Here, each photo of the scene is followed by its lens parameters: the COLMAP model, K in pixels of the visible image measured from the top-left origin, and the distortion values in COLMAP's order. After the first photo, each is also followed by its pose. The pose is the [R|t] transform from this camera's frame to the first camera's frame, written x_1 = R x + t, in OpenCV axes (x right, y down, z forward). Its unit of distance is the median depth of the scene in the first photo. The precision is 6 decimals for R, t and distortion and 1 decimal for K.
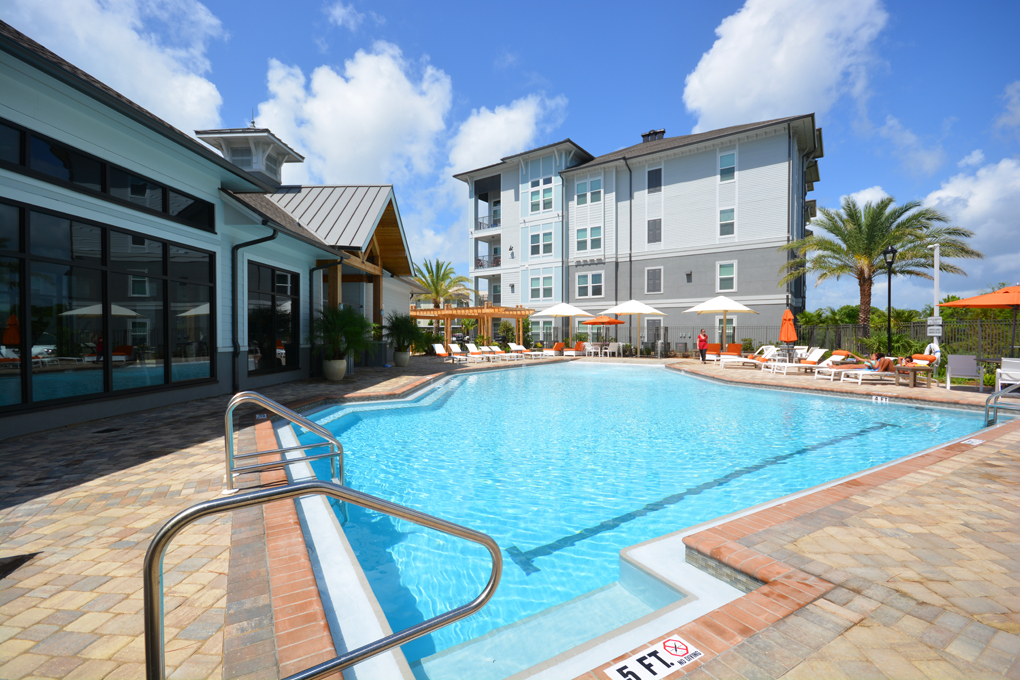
lens RADIAL K [[446.8, 0, 507.8], [0, 446.8, 339.7], [0, 0, 1]] dist [0.000050, 0.000002]
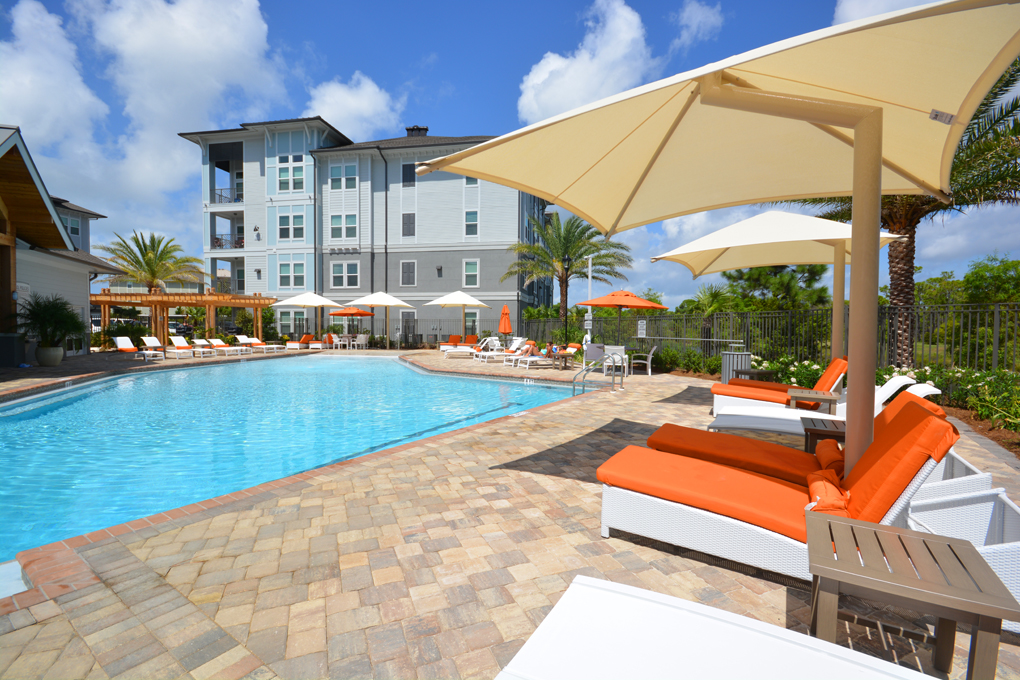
lens RADIAL K [[446.8, 0, 507.8], [0, 446.8, 339.7], [0, 0, 1]] dist [0.000050, 0.000002]
pose [[0.906128, -0.007802, 0.422931, 0.094894], [0.000106, 0.999834, 0.018217, -0.000168], [-0.423003, -0.016462, 0.905979, -0.021341]]
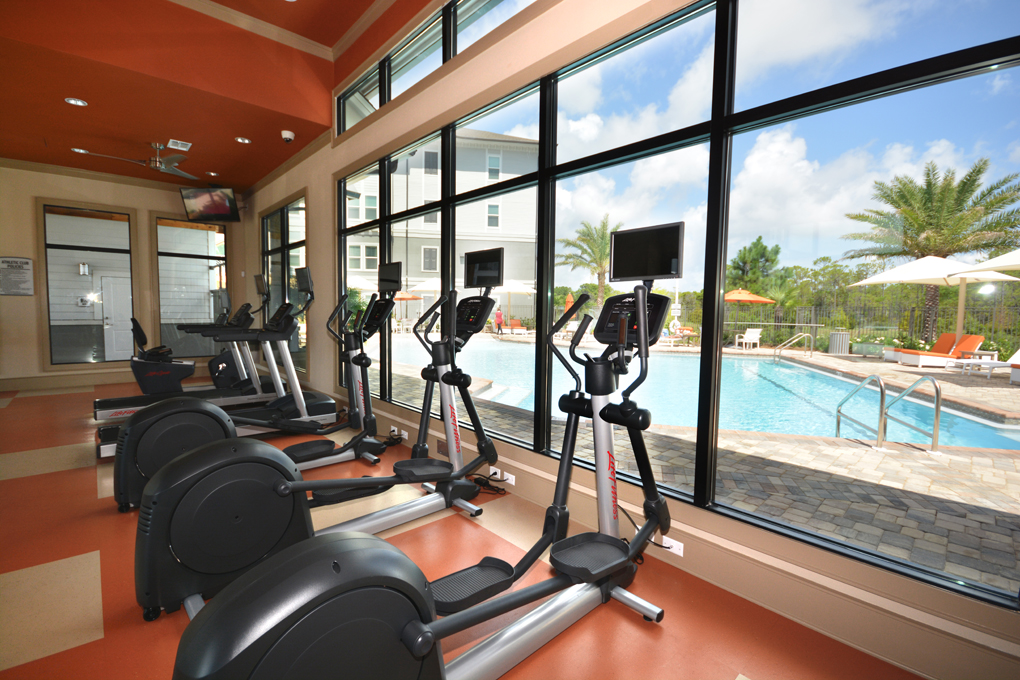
lens RADIAL K [[446.8, 0, 507.8], [0, 446.8, 339.7], [0, 0, 1]] dist [0.000050, 0.000002]
pose [[0.695762, -0.036814, 0.717328, -0.288844], [-0.005584, 0.998378, 0.056654, -0.004187], [-0.718250, -0.043423, 0.694429, 0.125881]]
